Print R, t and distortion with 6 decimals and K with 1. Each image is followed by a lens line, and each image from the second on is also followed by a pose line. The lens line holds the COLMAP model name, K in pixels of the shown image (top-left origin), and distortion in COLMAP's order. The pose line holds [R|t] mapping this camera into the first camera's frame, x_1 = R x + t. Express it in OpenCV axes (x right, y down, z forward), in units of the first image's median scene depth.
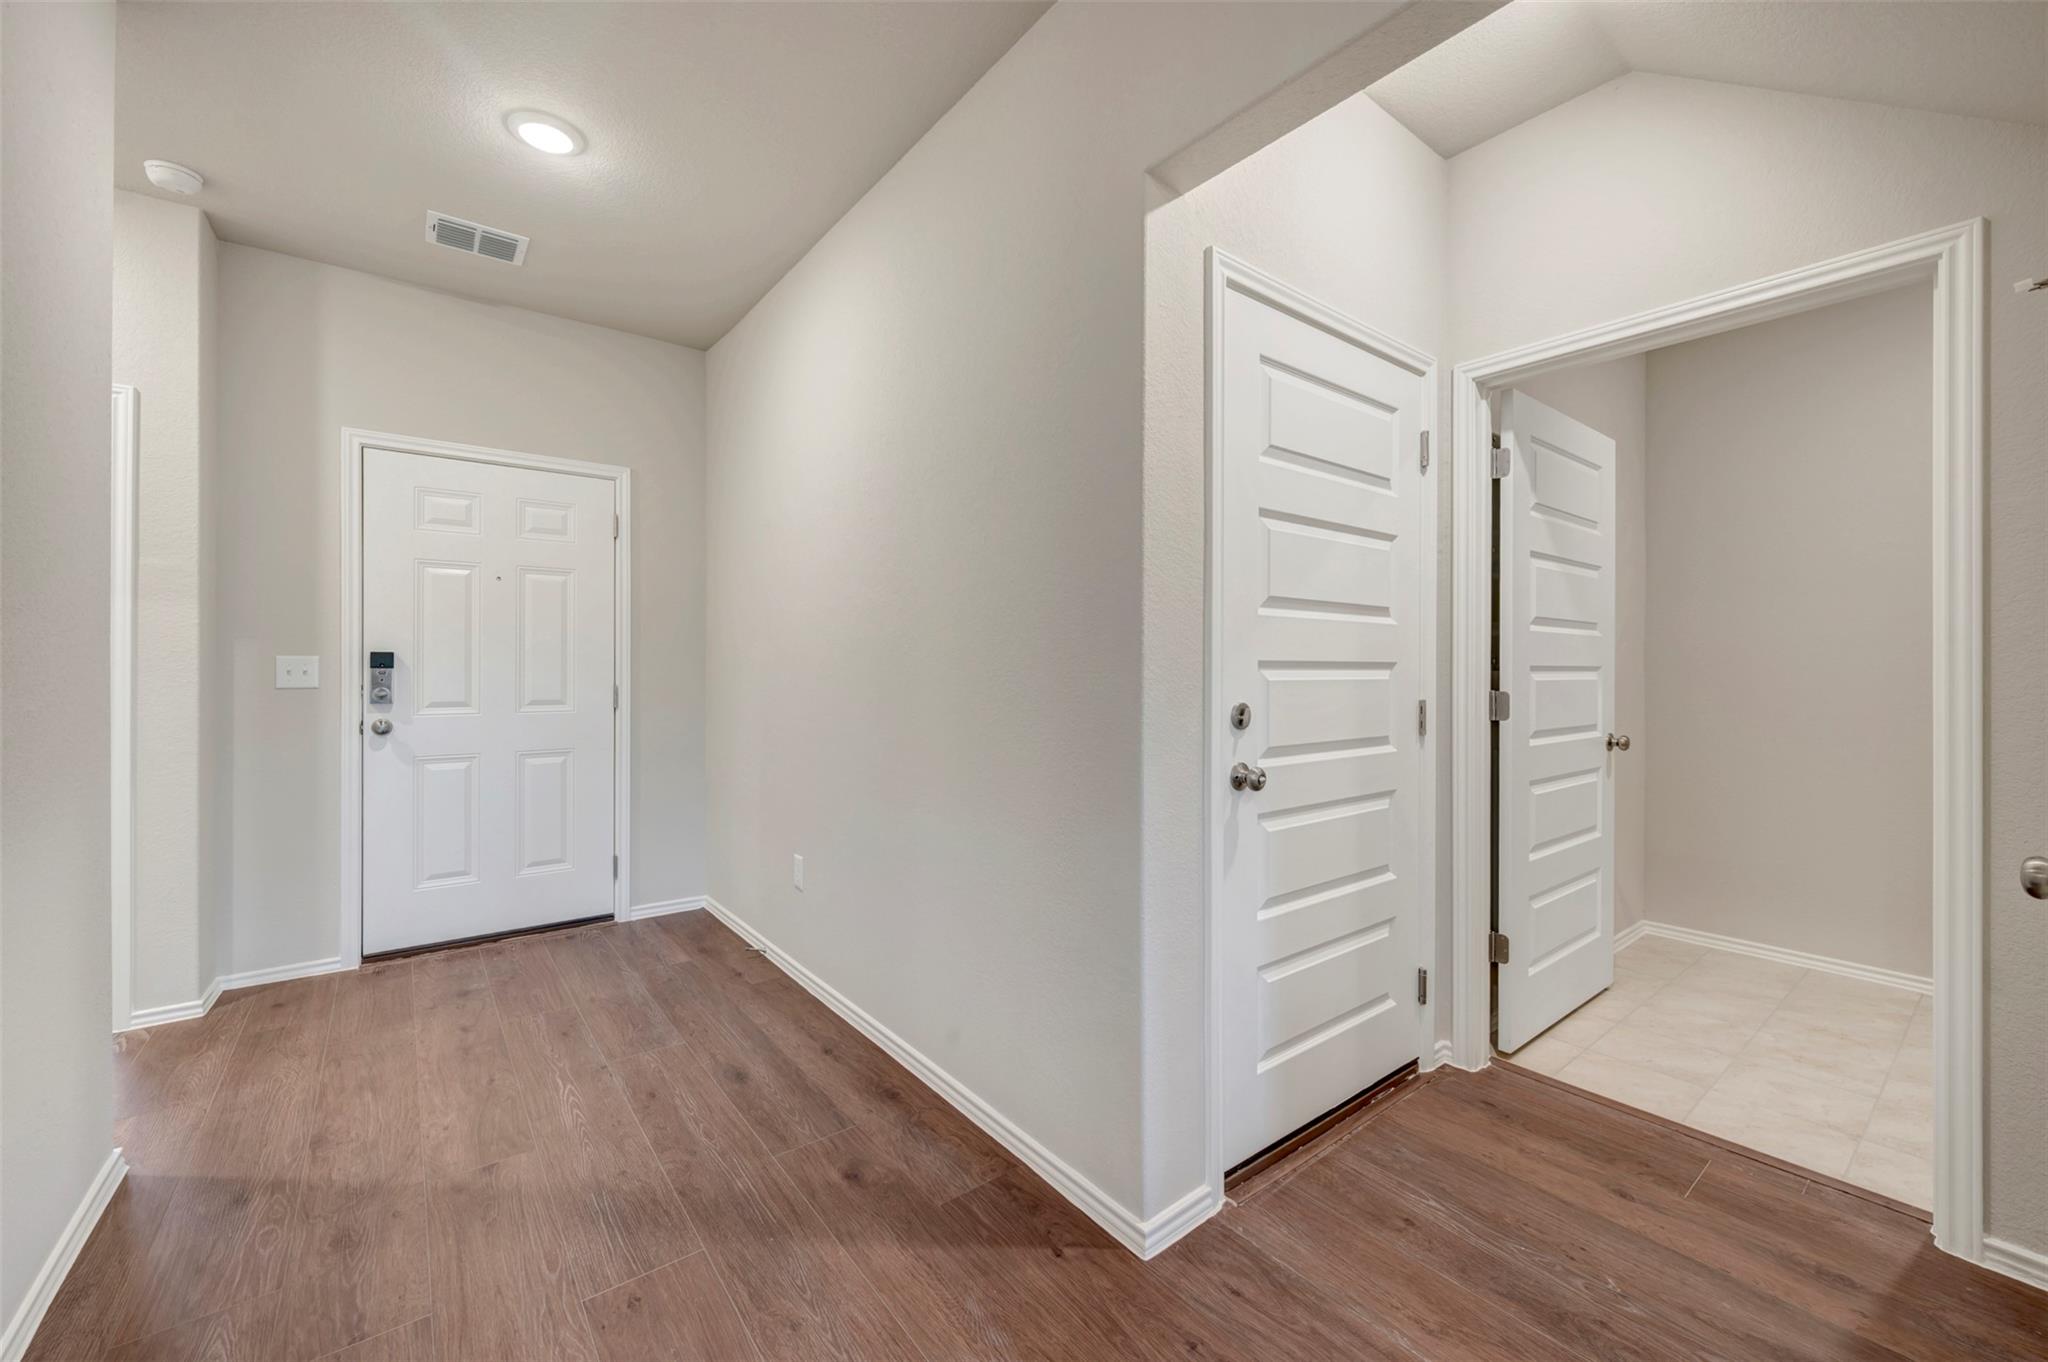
lens RADIAL K [[810.4, 0, 1030.5], [0, 810.4, 665.4], [0, 0, 1]] dist [-0.001669, -0.000095]
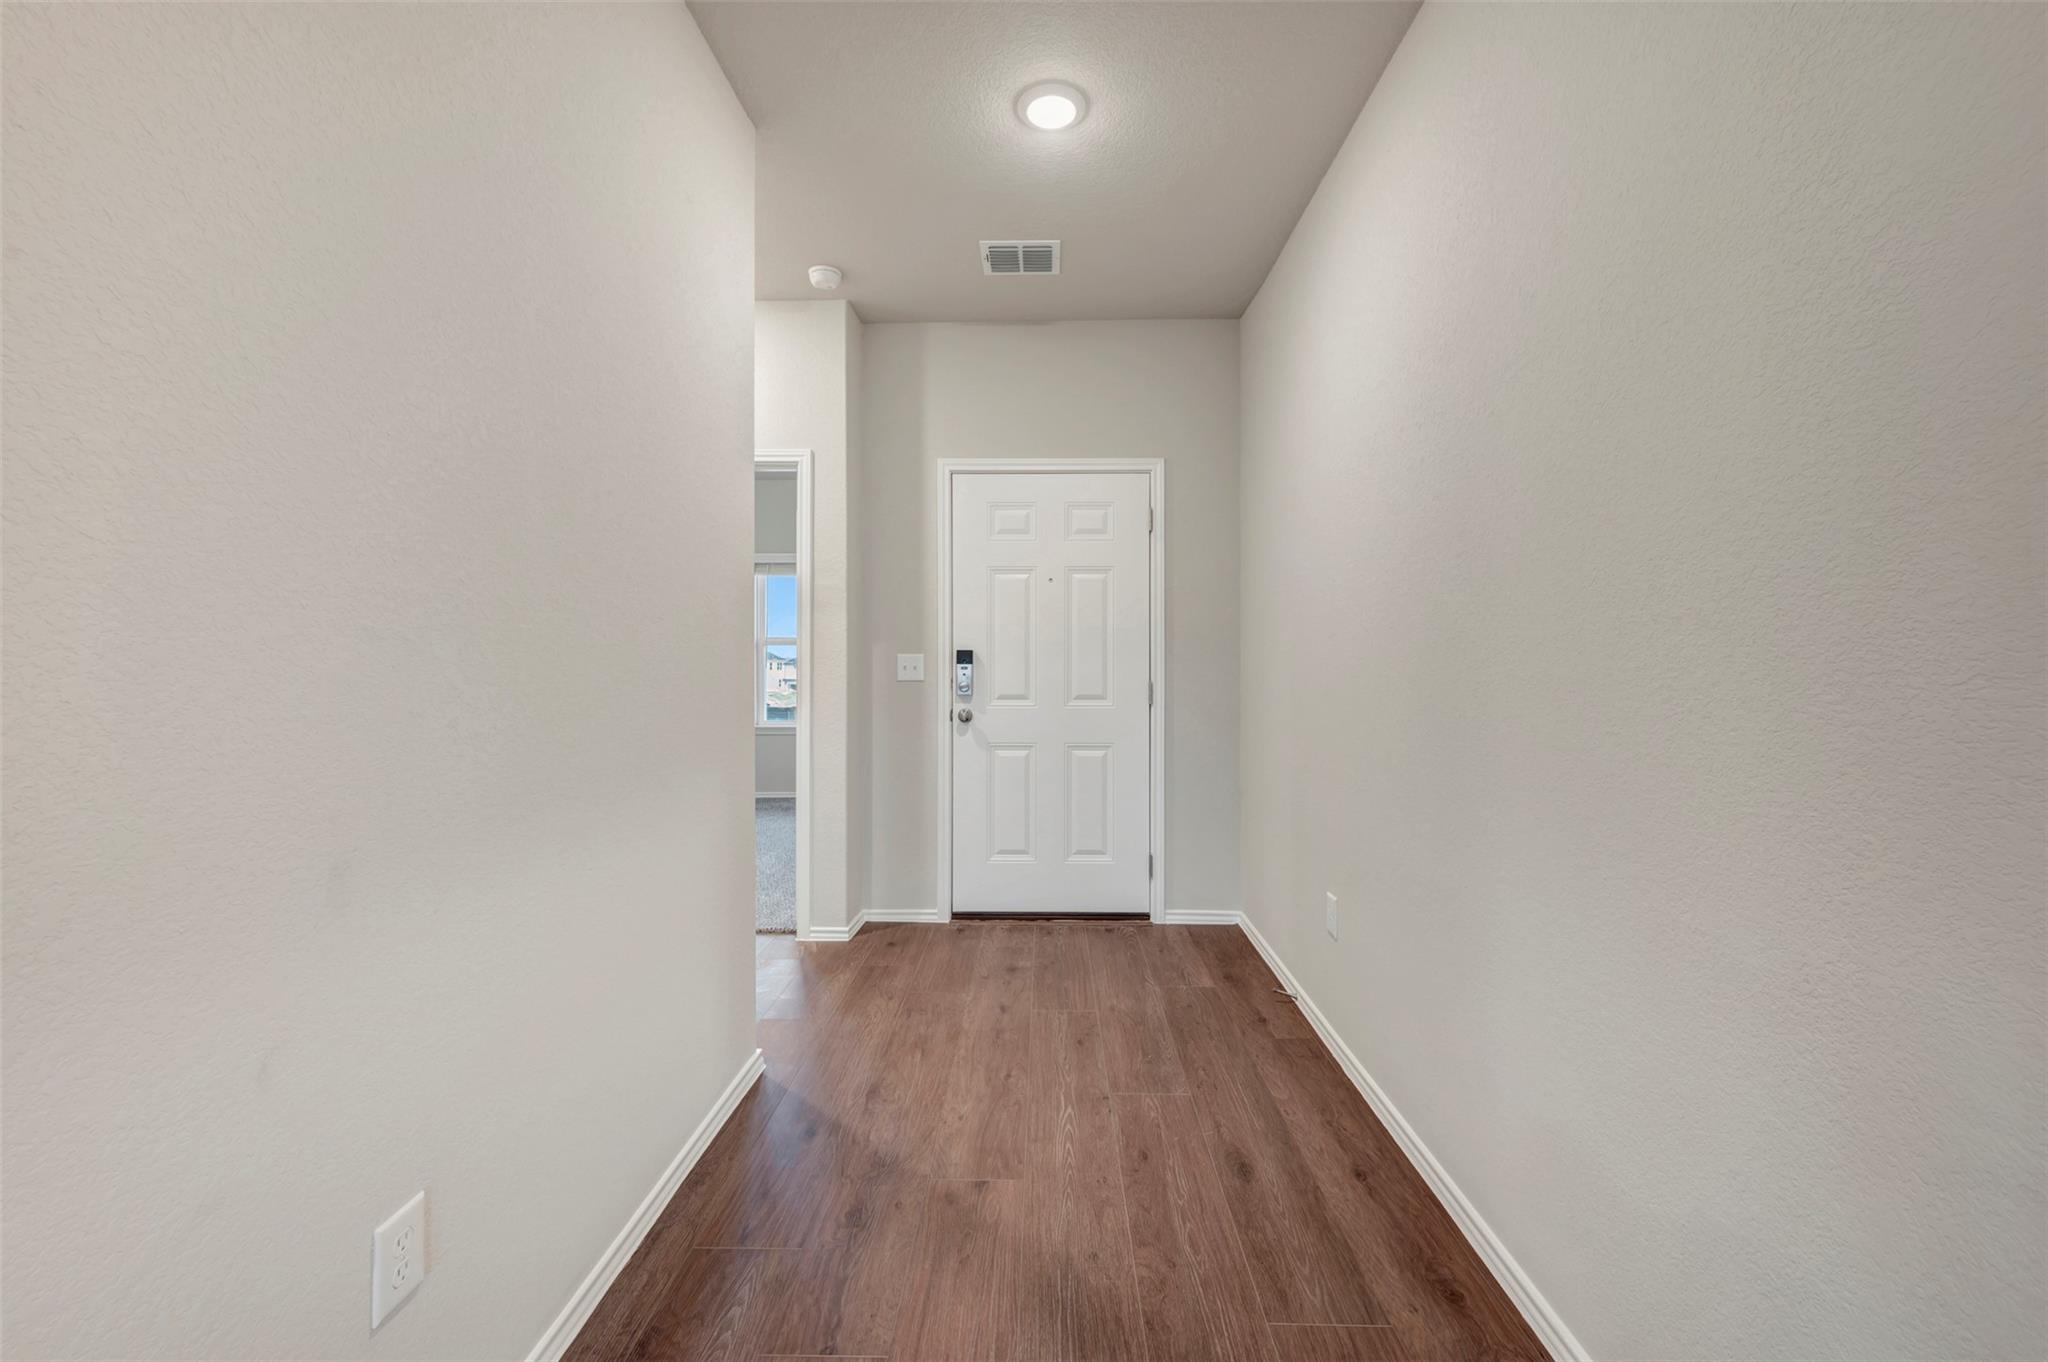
lens RADIAL K [[808.5, 0, 1026.0], [0, 808.5, 663.0], [0, 0, 1]] dist [0.013916, -0.000099]
pose [[0.773697, -0.000514, -0.633556, -0.009494], [0.002451, 0.999995, 0.002181, -0.000776], [0.633552, -0.003241, 0.773694, 0.193939]]
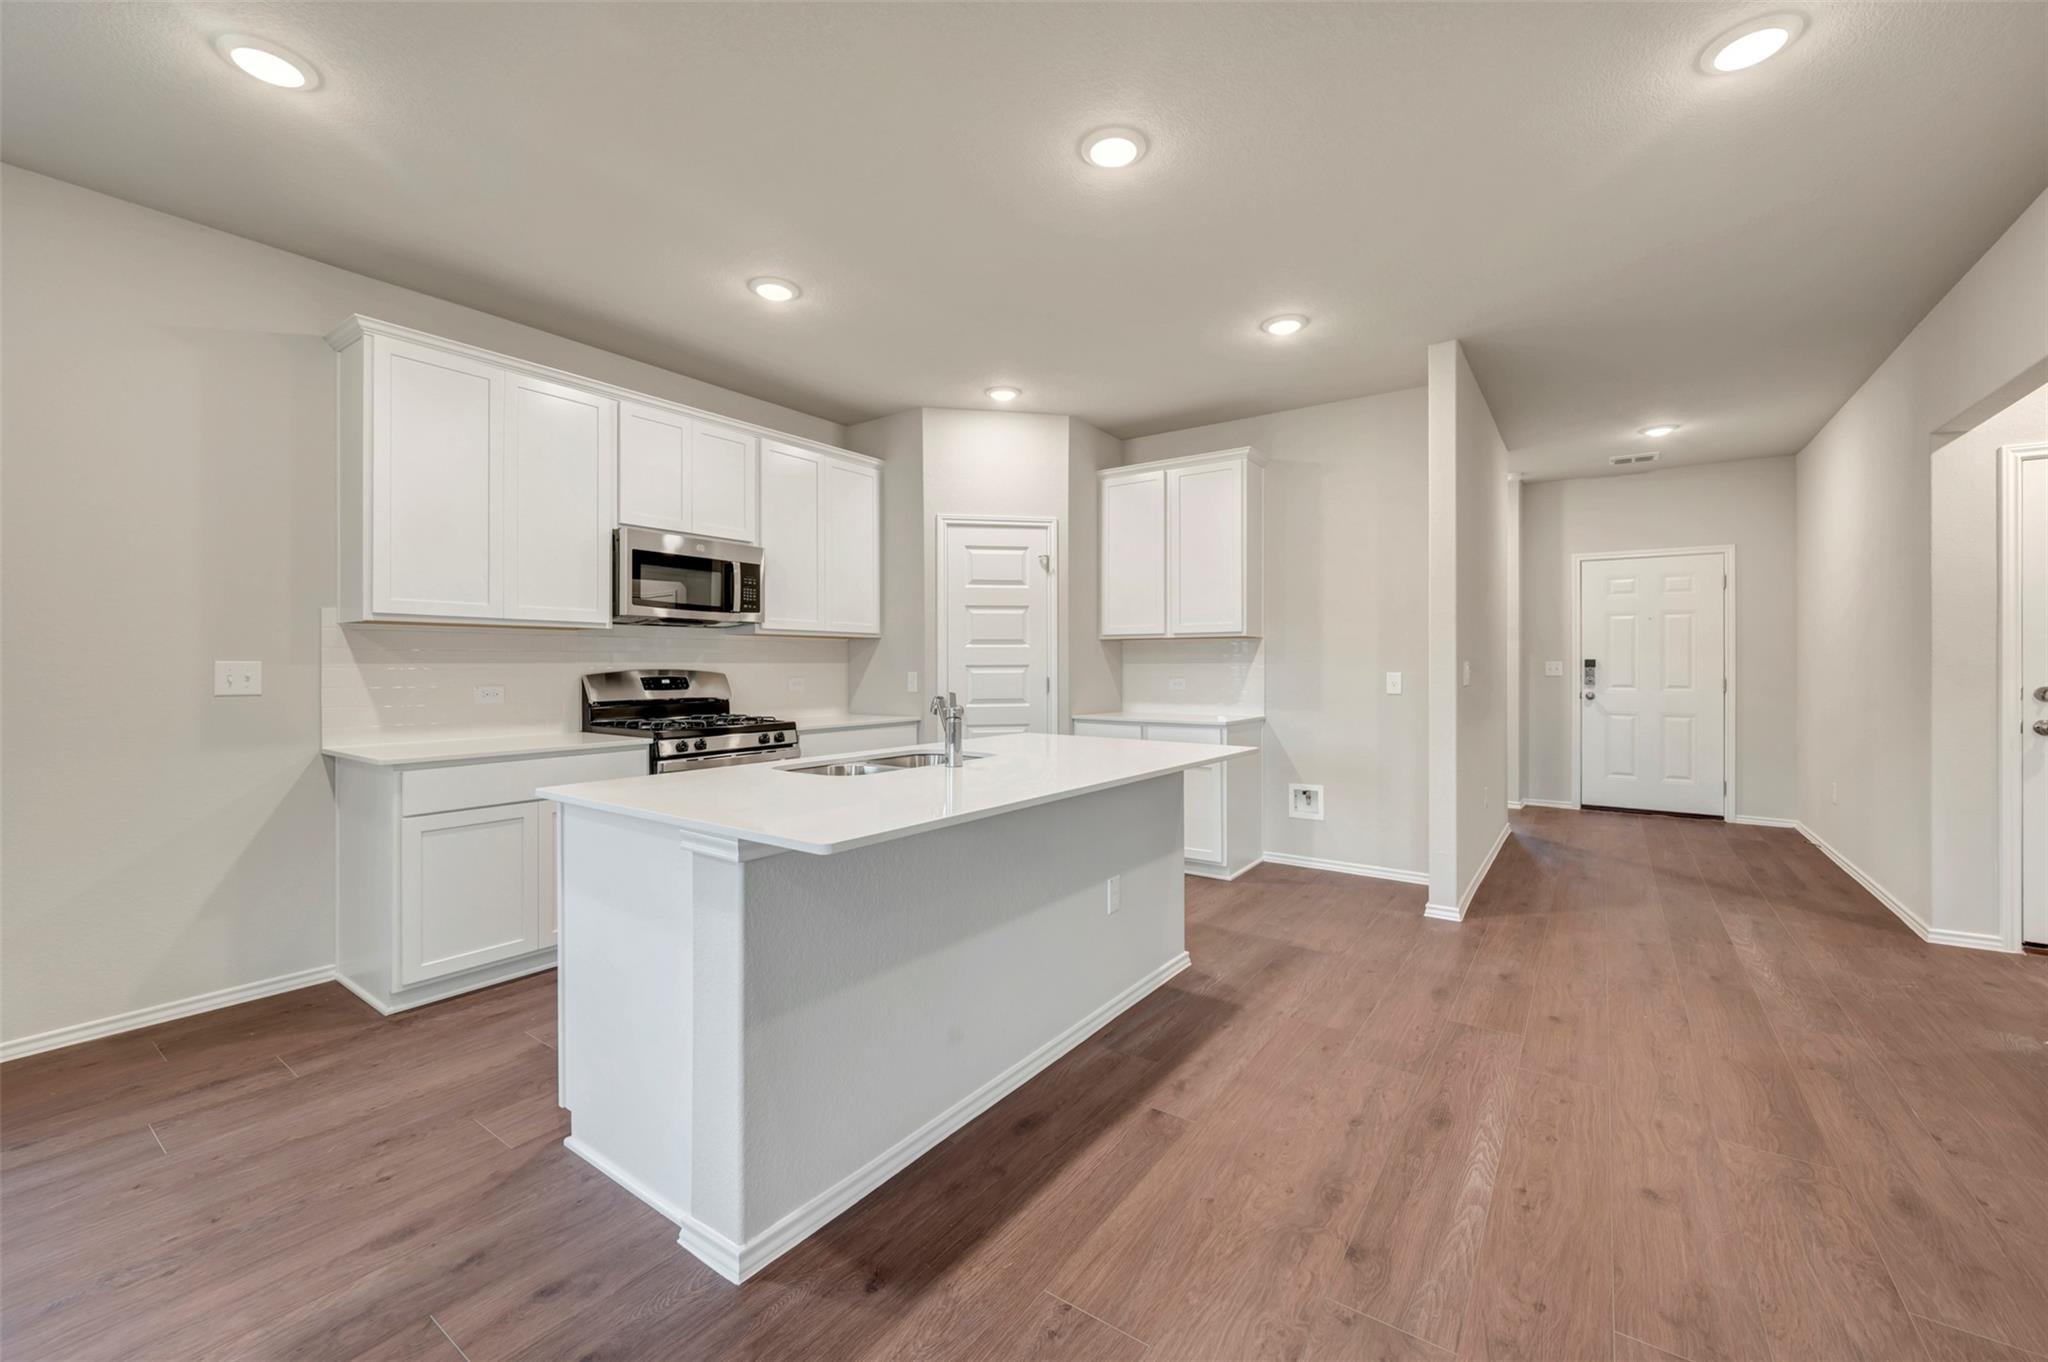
lens RADIAL K [[810.4, 0, 1030.5], [0, 810.4, 665.4], [0, 0, 1]] dist [-0.001669, -0.000095]
pose [[0.288481, -0.001244, -0.957485, 0.880567], [0.001444, 0.999999, -0.000864, -0.001466], [0.957484, -0.001134, 0.288482, -1.108775]]
